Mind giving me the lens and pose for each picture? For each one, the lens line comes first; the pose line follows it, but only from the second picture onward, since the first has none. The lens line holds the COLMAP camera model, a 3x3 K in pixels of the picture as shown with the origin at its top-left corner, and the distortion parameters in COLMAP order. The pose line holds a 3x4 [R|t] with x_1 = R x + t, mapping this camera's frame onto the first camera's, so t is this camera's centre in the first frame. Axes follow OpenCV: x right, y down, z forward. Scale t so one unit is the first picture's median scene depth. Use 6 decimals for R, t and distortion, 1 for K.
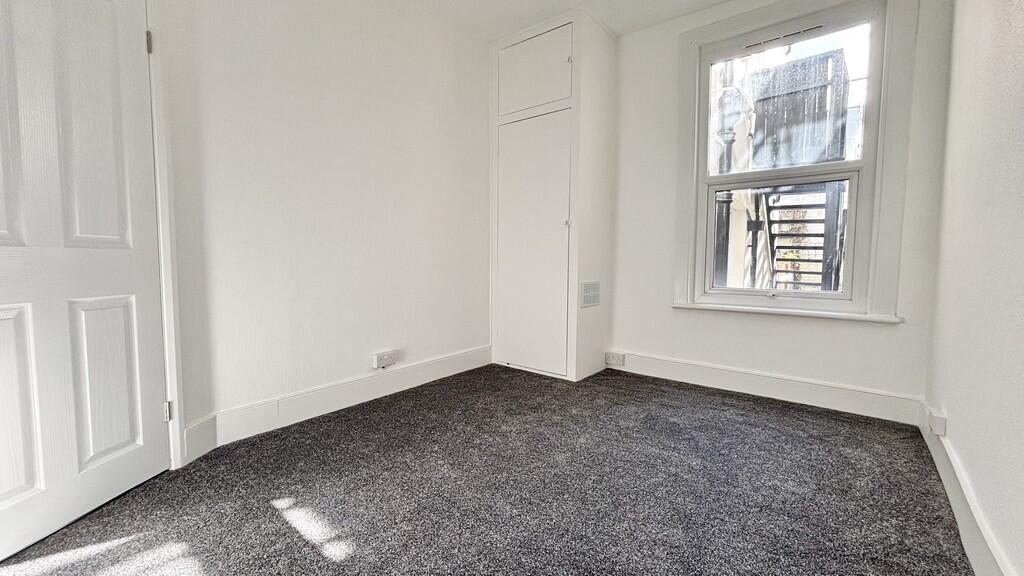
lens RADIAL K [[405.1, 0, 510.4], [0, 405.1, 284.1], [0, 0, 1]] dist [-0.000709, -0.000100]
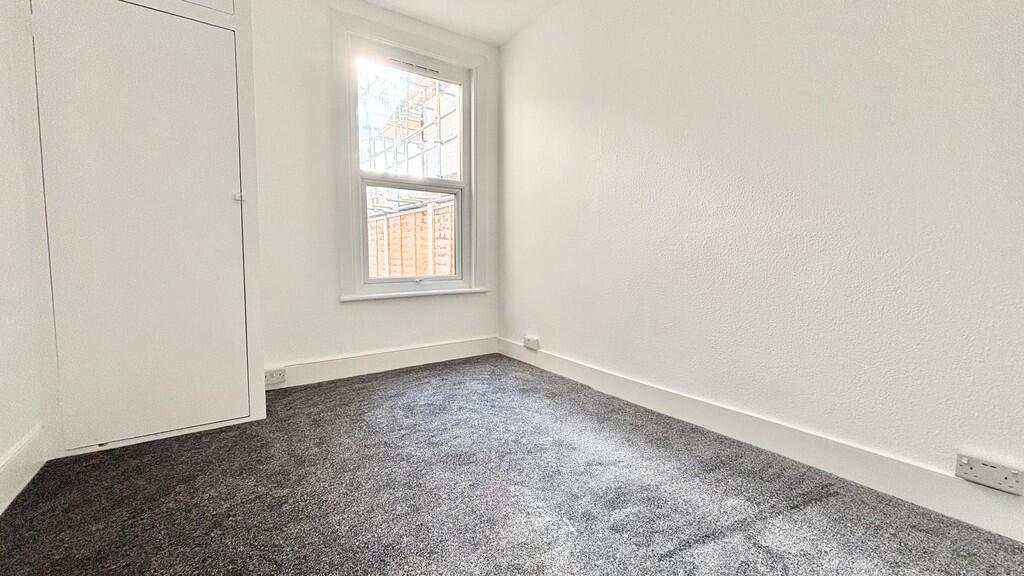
lens RADIAL K [[405.1, 0, 510.4], [0, 405.1, 284.1], [0, 0, 1]] dist [-0.000709, -0.000100]
pose [[0.289602, -0.084185, 0.953438, -0.488699], [0.059831, 0.995769, 0.069750, -0.034545], [-0.955275, 0.036846, 0.293414, 0.426969]]
